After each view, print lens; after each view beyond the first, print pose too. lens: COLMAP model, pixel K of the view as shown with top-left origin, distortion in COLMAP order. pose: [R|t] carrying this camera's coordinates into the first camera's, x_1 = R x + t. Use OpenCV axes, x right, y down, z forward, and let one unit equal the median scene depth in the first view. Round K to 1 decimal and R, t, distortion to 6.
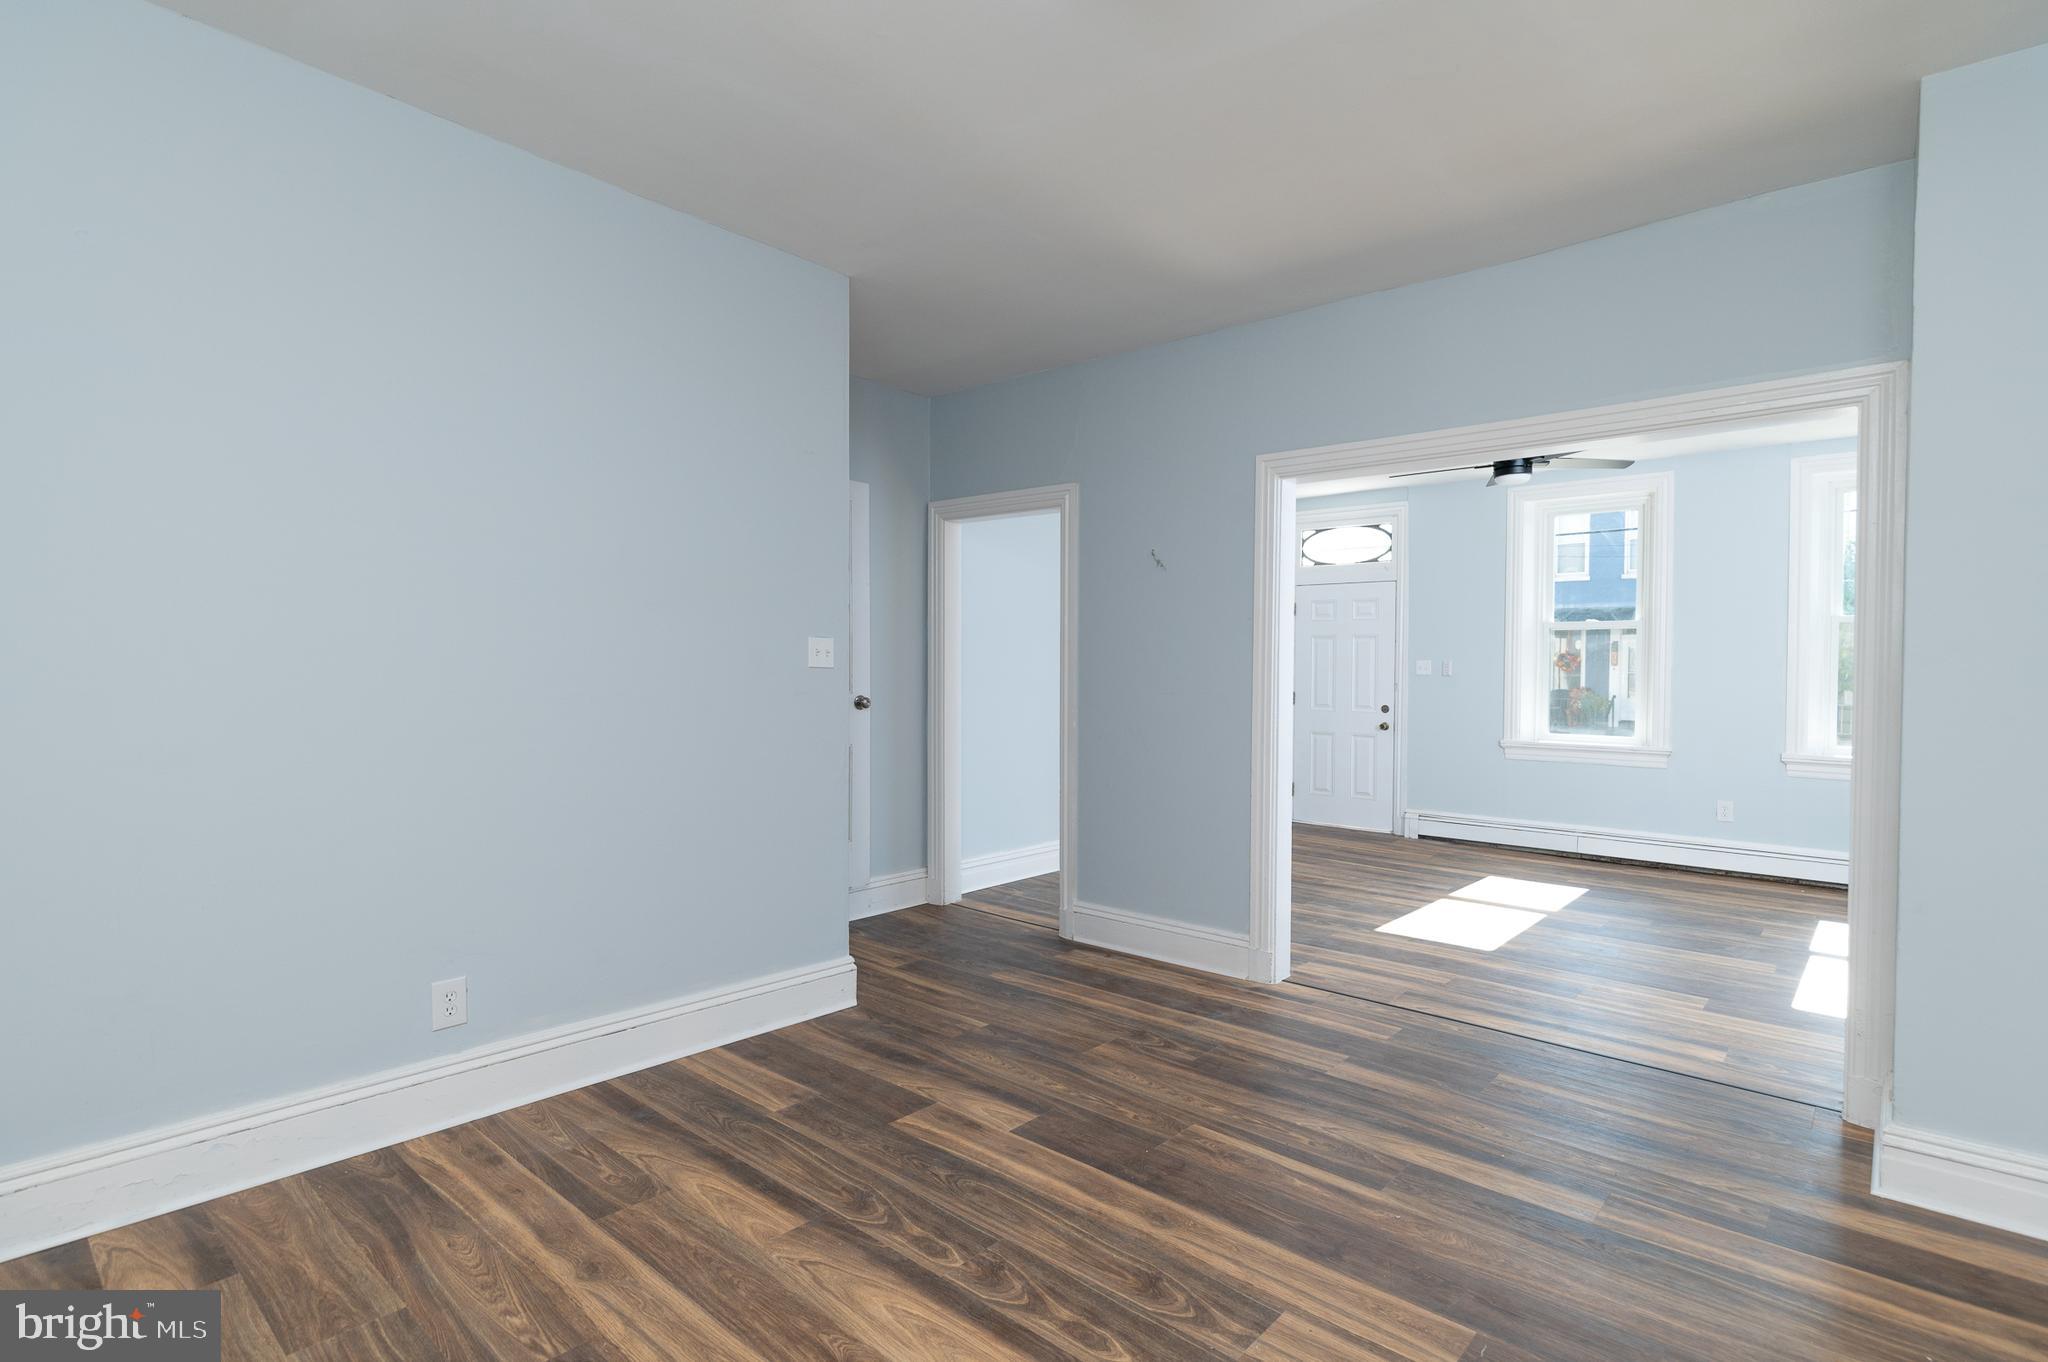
lens RADIAL K [[992.5, 0, 1030.9], [0, 992.5, 684.4], [0, 0, 1]] dist [0.000465, 0.000087]
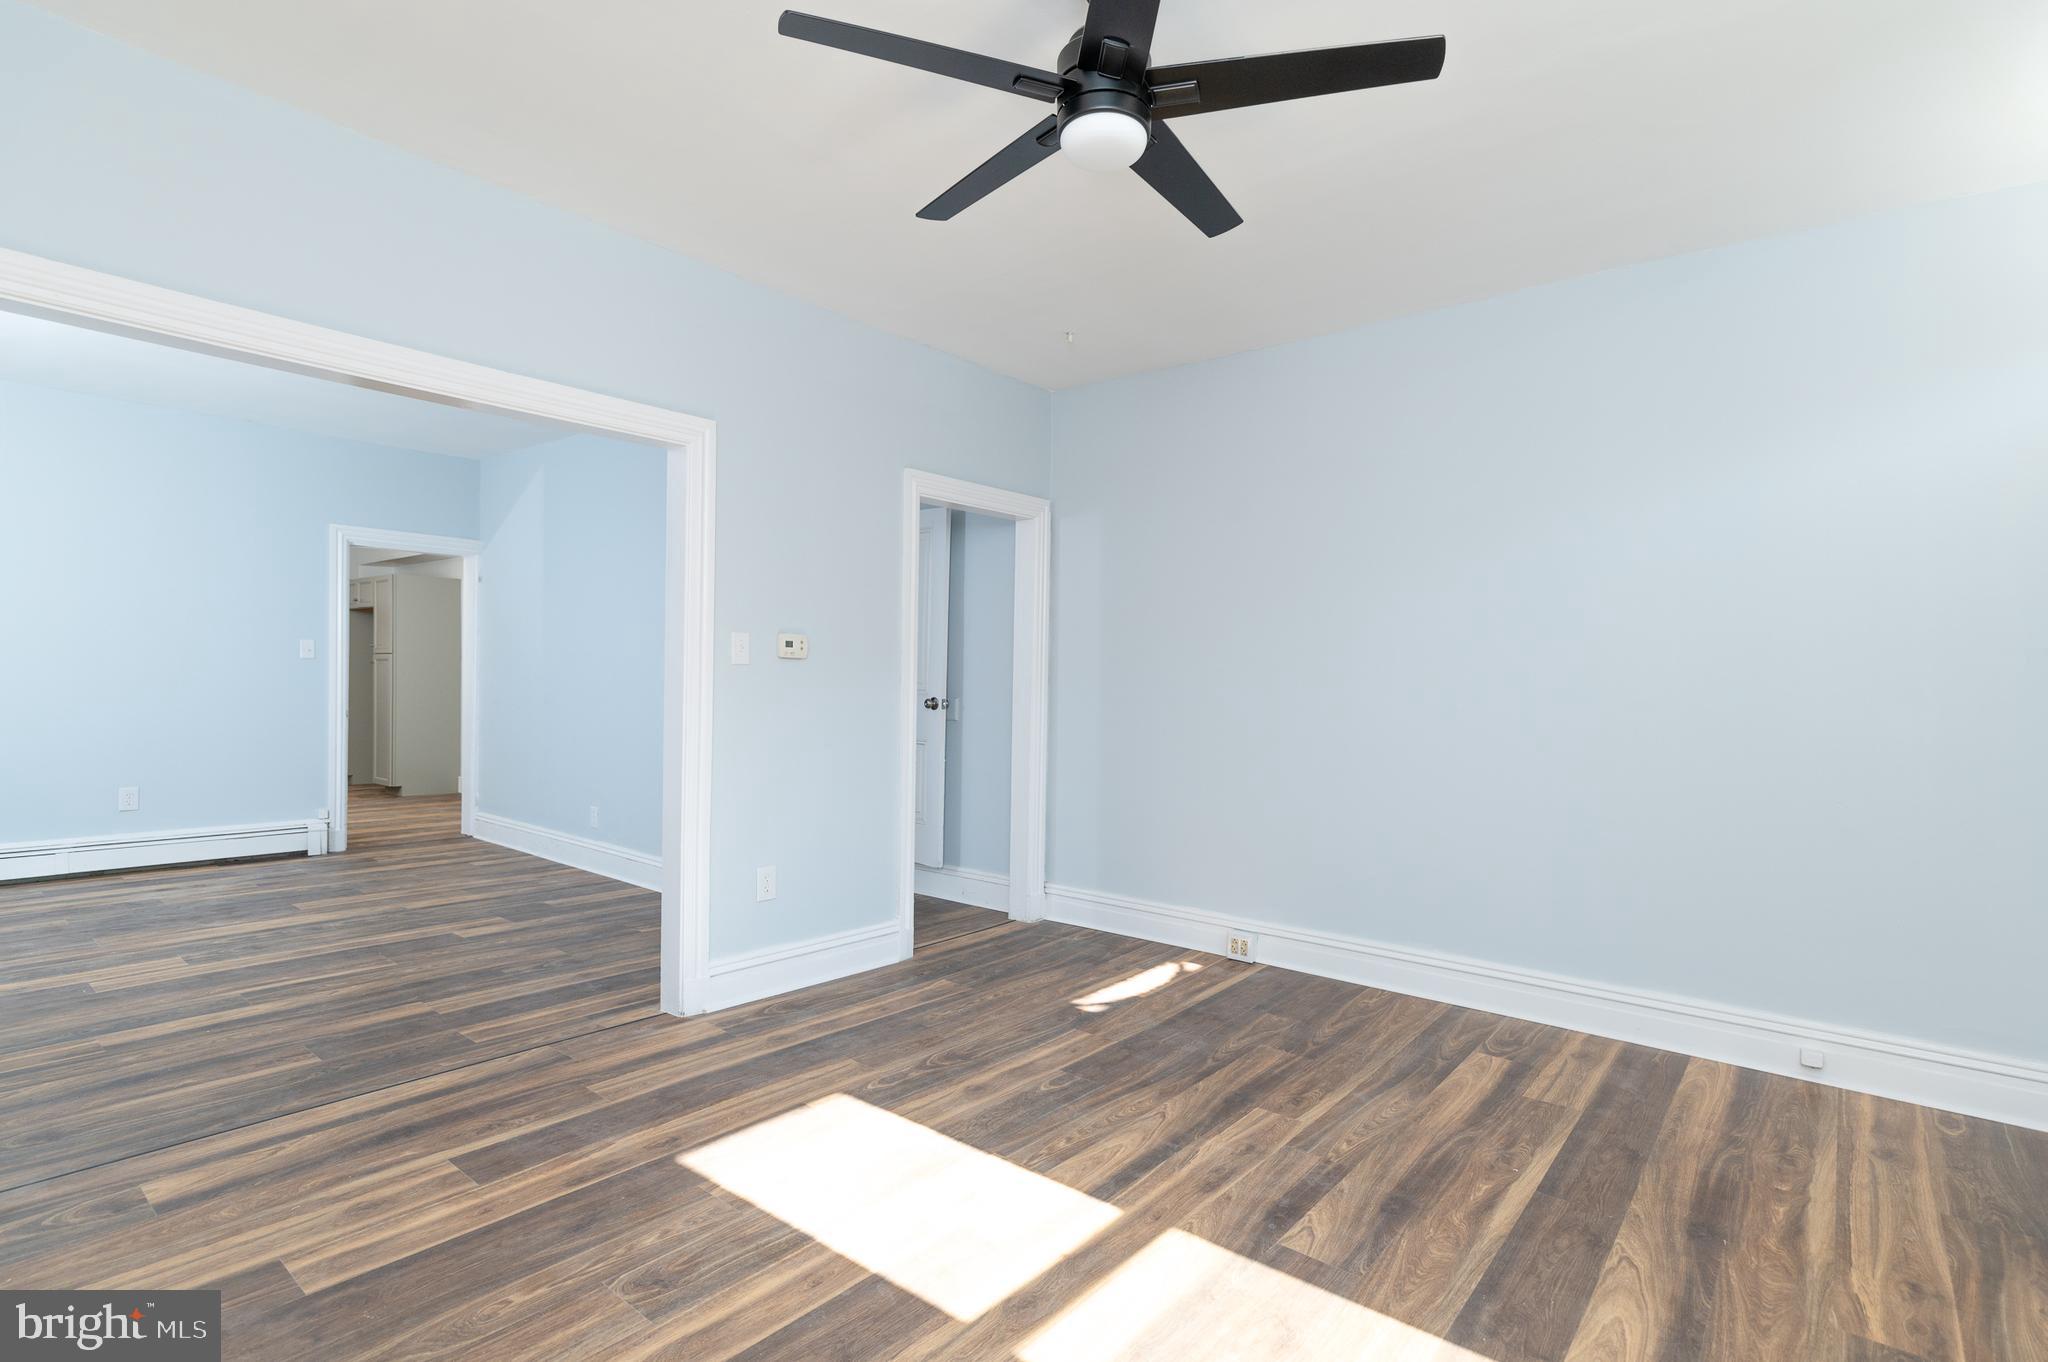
lens RADIAL K [[988.7, 0, 1031.5], [0, 988.7, 722.1], [0, 0, 1]] dist [-0.001561, -0.000079]
pose [[0.033882, 0.032020, -0.998913, 1.806353], [-0.032309, 0.998999, 0.030927, 0.003096], [0.998903, 0.031226, 0.034883, 2.045418]]
